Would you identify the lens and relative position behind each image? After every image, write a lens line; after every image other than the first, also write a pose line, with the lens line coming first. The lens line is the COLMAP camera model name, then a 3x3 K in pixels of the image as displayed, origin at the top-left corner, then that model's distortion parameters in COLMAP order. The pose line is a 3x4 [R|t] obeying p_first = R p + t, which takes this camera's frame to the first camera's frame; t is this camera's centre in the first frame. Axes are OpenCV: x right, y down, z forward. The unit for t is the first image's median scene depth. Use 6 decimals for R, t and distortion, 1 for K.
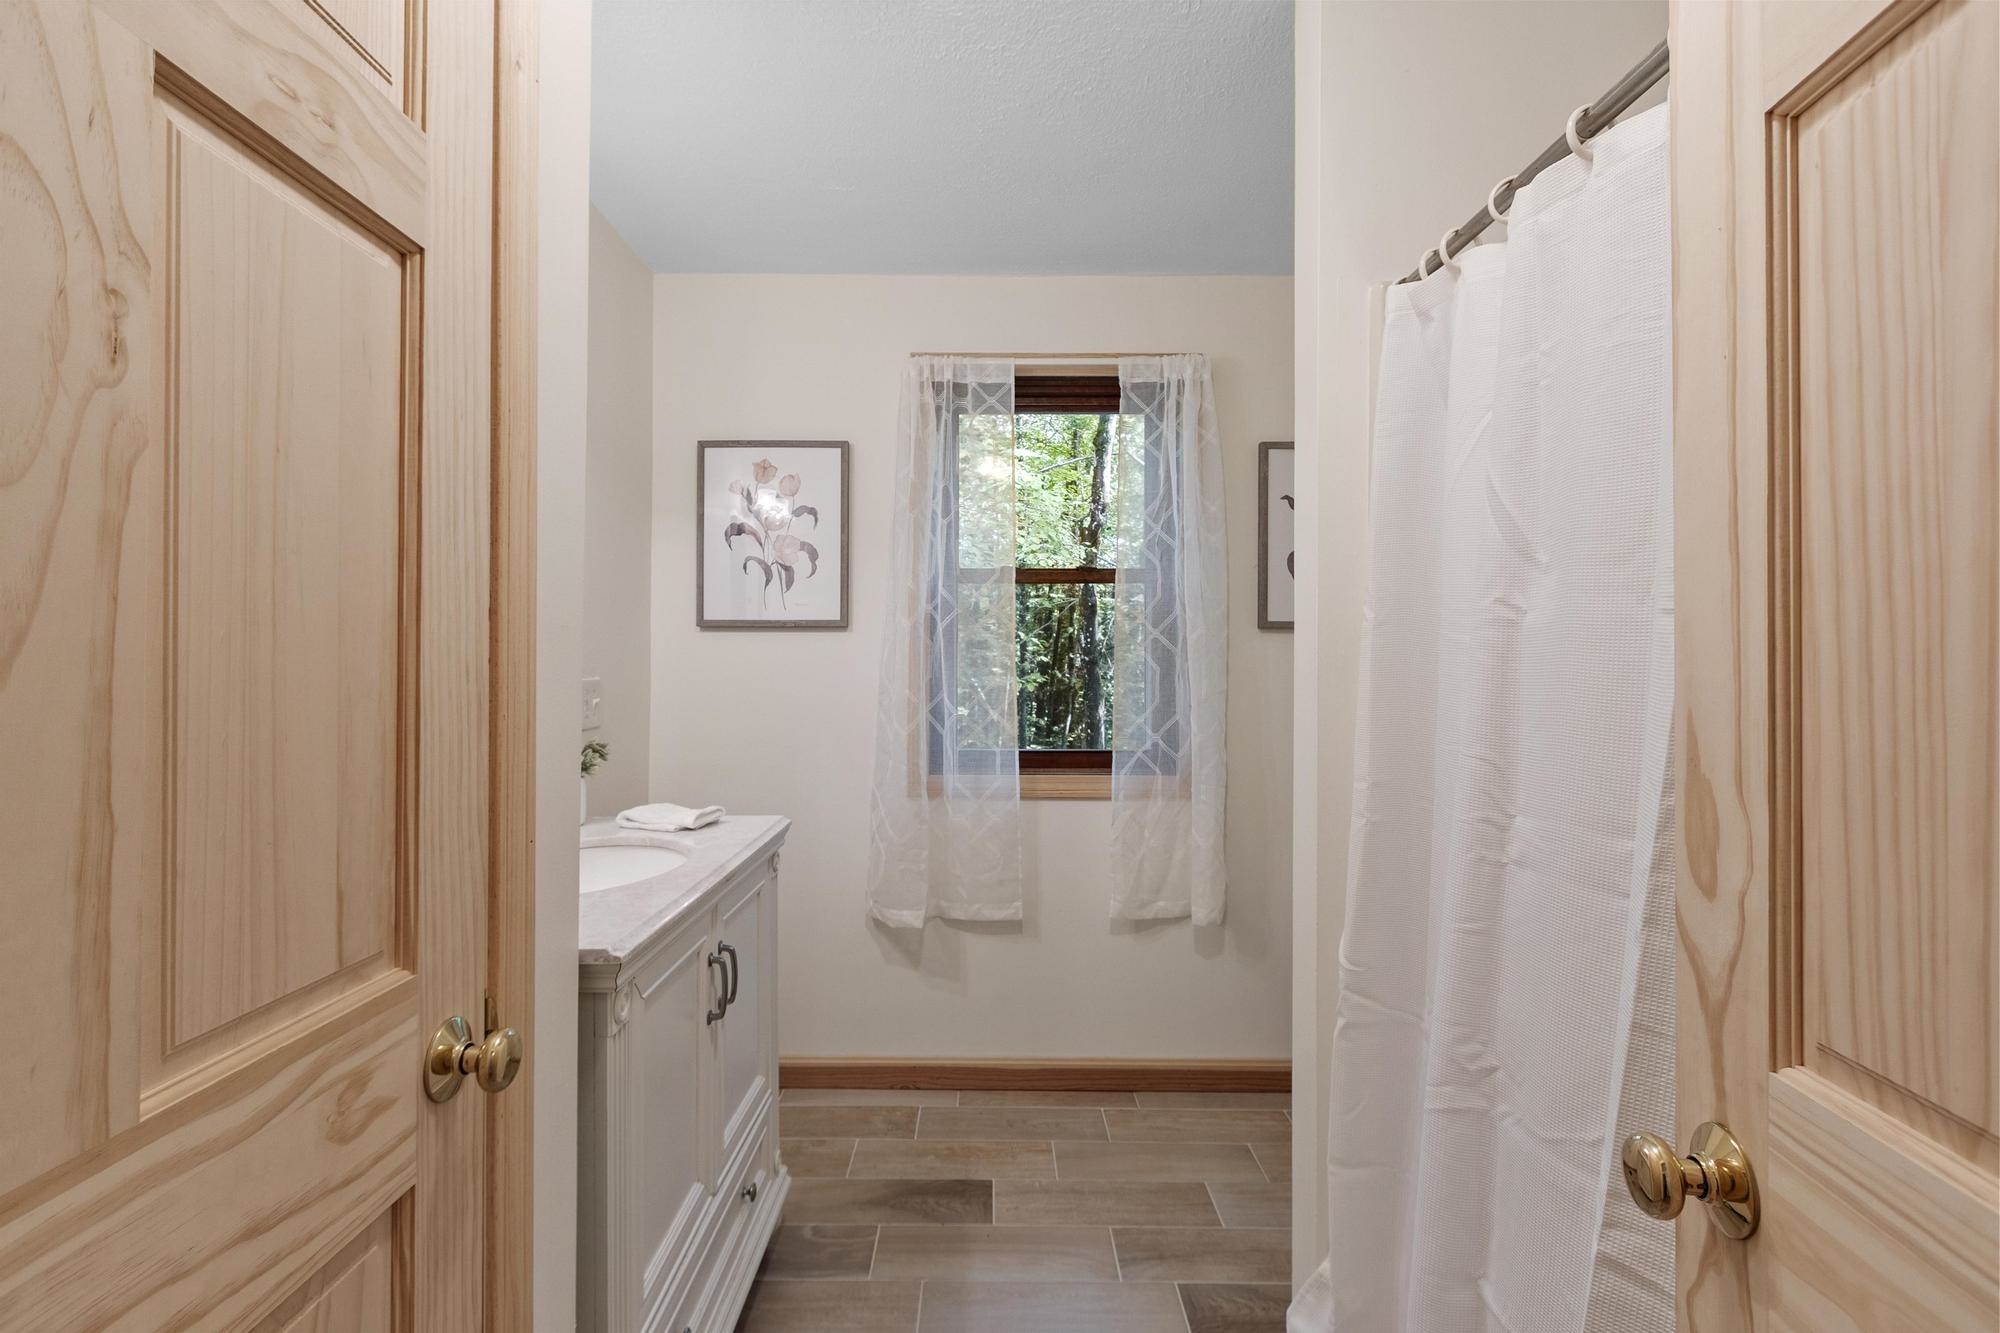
lens RADIAL K [[928.1, 0, 999.8], [0, 928.1, 667.2], [0, 0, 1]] dist [0.005529, -0.000223]
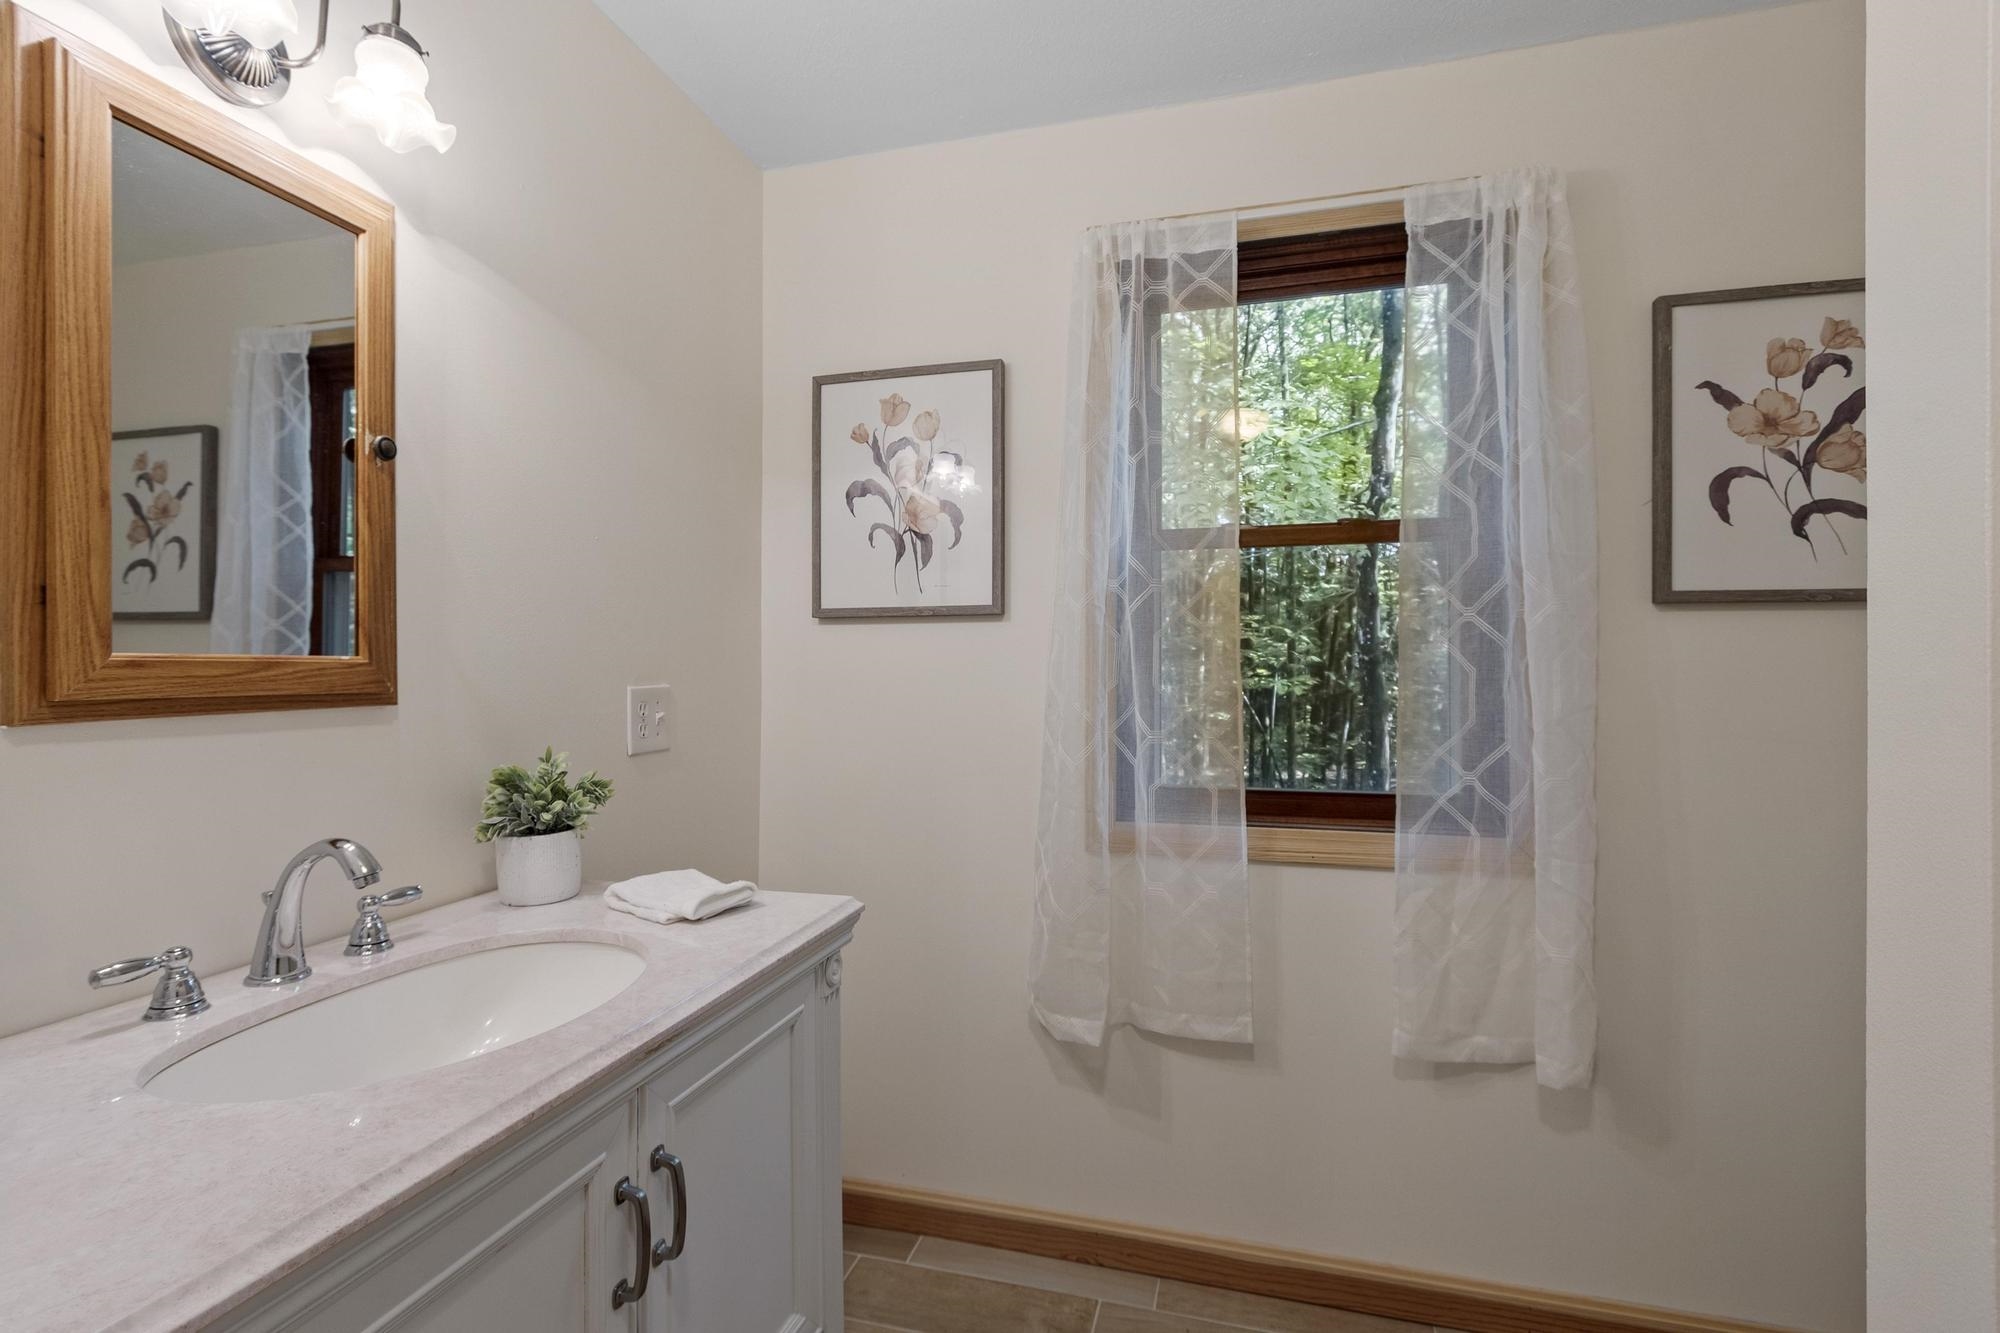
lens RADIAL K [[928.1, 0, 997.0], [0, 928.1, 665.8], [0, 0, 1]] dist [0.005529, -0.000223]
pose [[0.958696, -0.004057, -0.284405, 0.039373], [0.003192, 0.999989, -0.003505, -0.000319], [0.284416, 0.002452, 0.958698, 0.299826]]
